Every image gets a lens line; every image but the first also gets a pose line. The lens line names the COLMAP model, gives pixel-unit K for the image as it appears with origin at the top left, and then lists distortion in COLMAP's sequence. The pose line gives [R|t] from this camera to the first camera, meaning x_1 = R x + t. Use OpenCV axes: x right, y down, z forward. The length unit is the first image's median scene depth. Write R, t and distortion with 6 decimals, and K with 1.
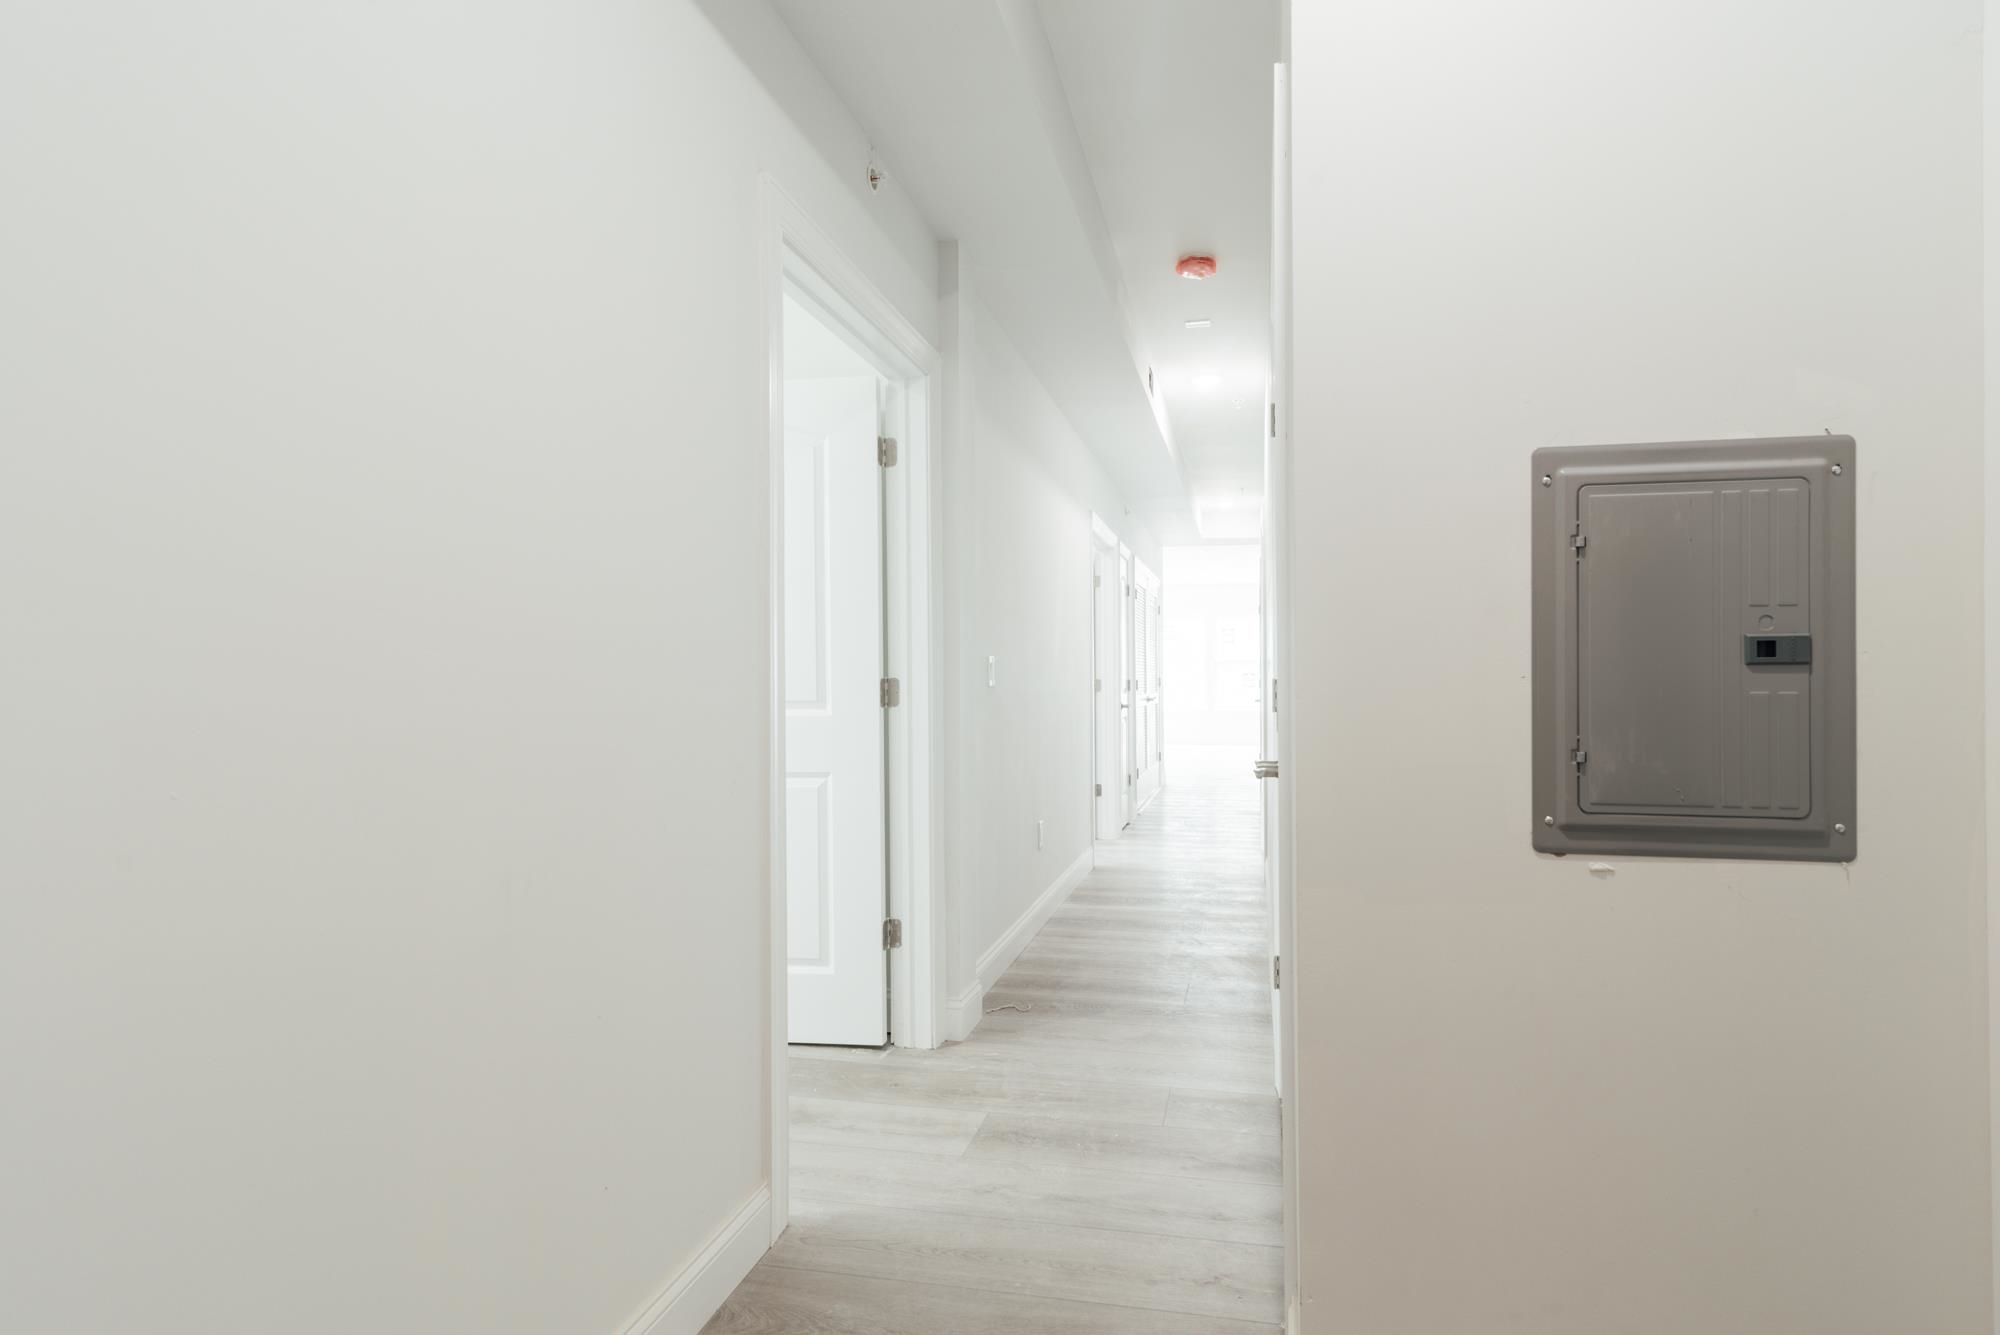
lens RADIAL K [[902.3, 0, 1012.6], [0, 902.3, 672.2], [0, 0, 1]] dist [0.015163, -0.001124]
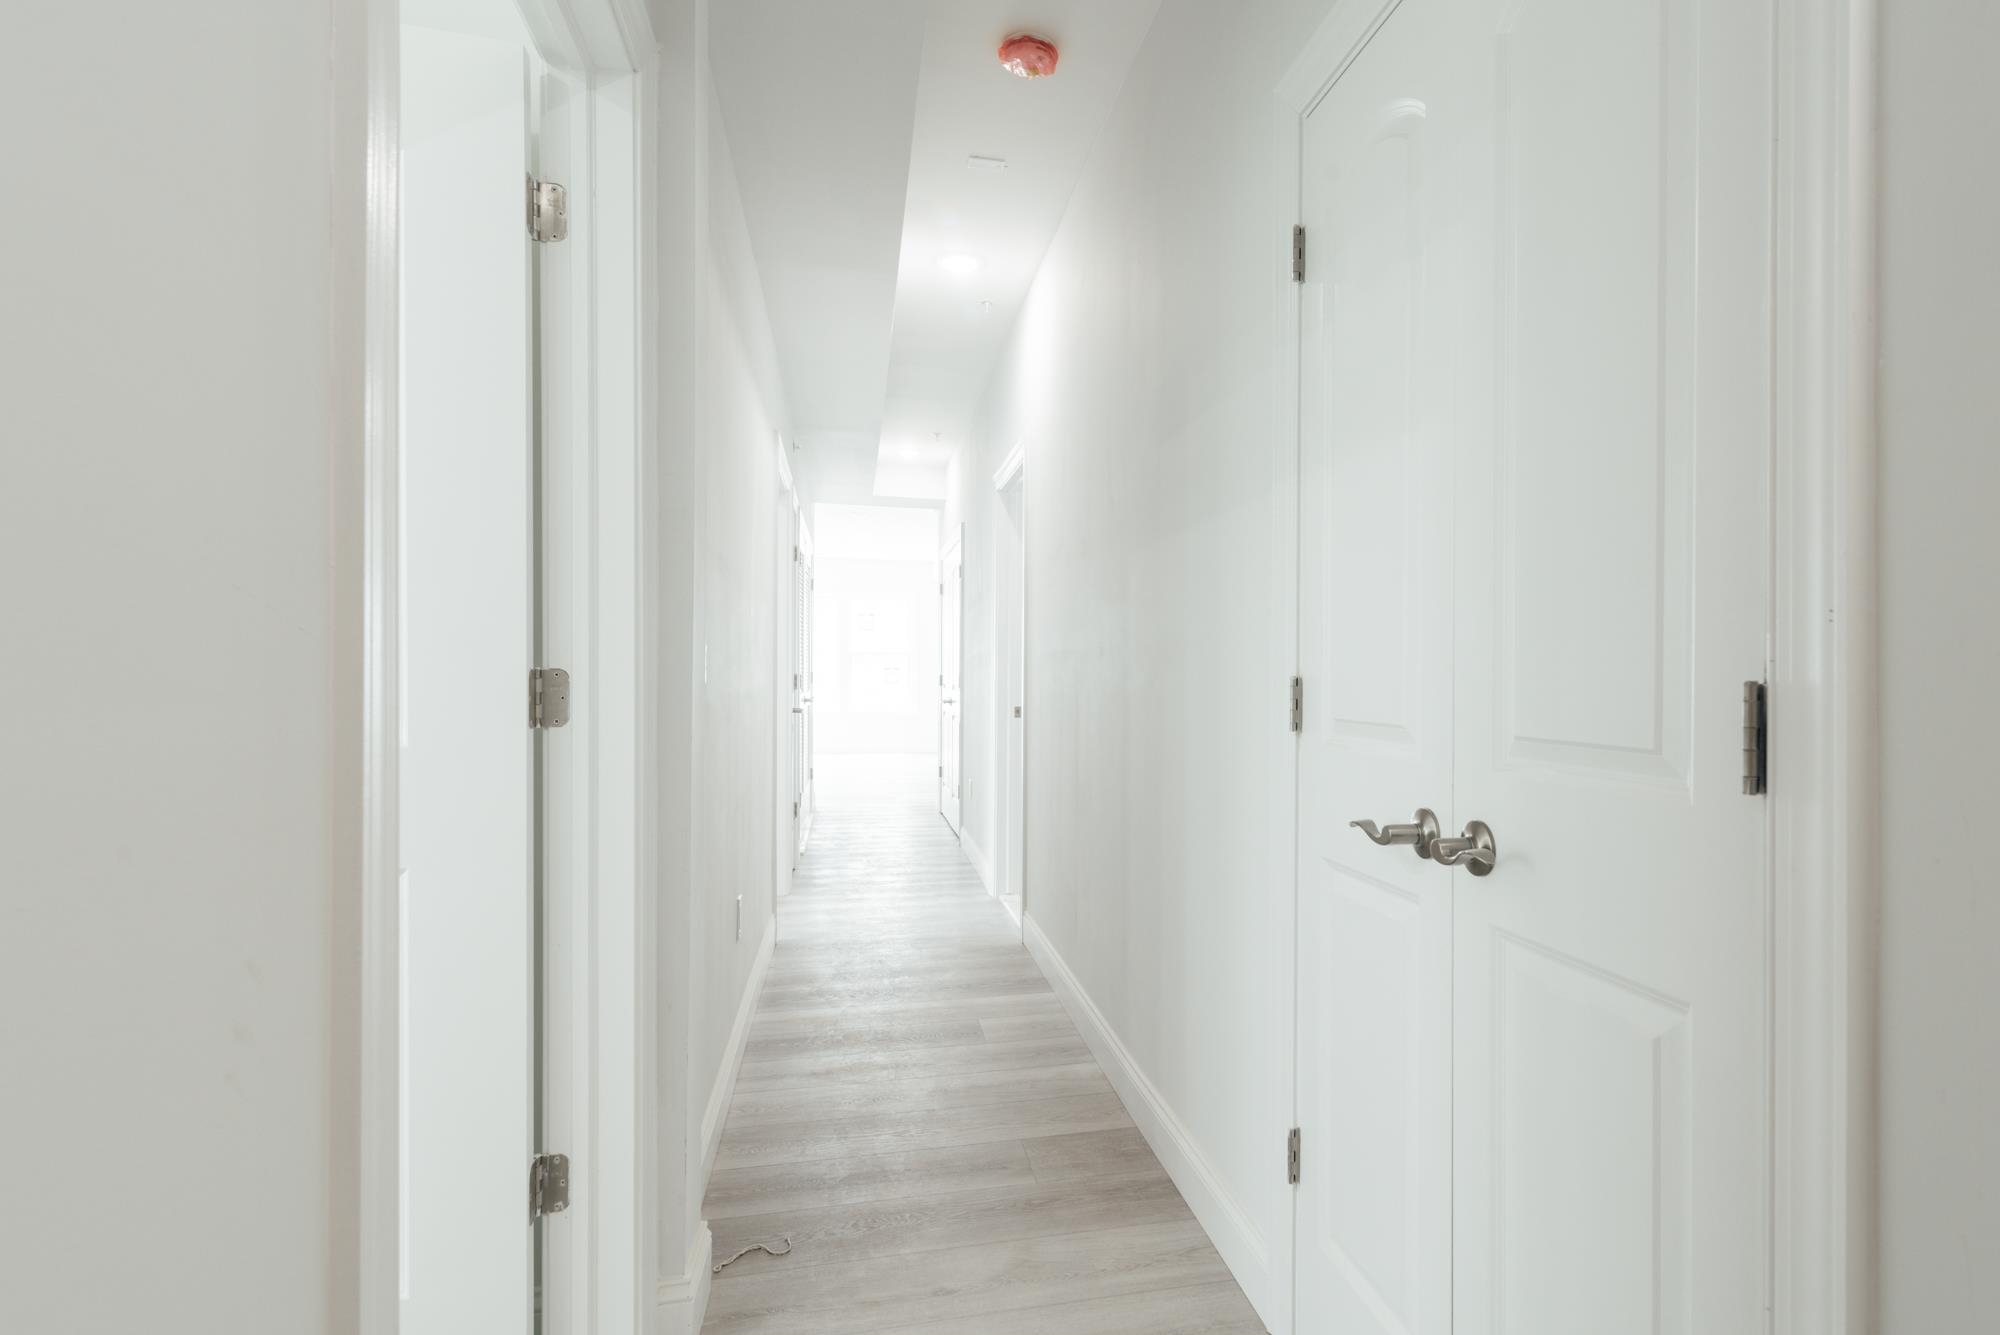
lens RADIAL K [[983.5, 0, 1000.0], [0, 983.5, 667.5], [0, 0, 1]] dist [0.003752, 0.000581]
pose [[0.898342, 0.008180, 0.439220, -0.149866], [-0.008360, 0.999964, -0.001524, 0.004732], [-0.439217, -0.002302, 0.898378, 0.407218]]
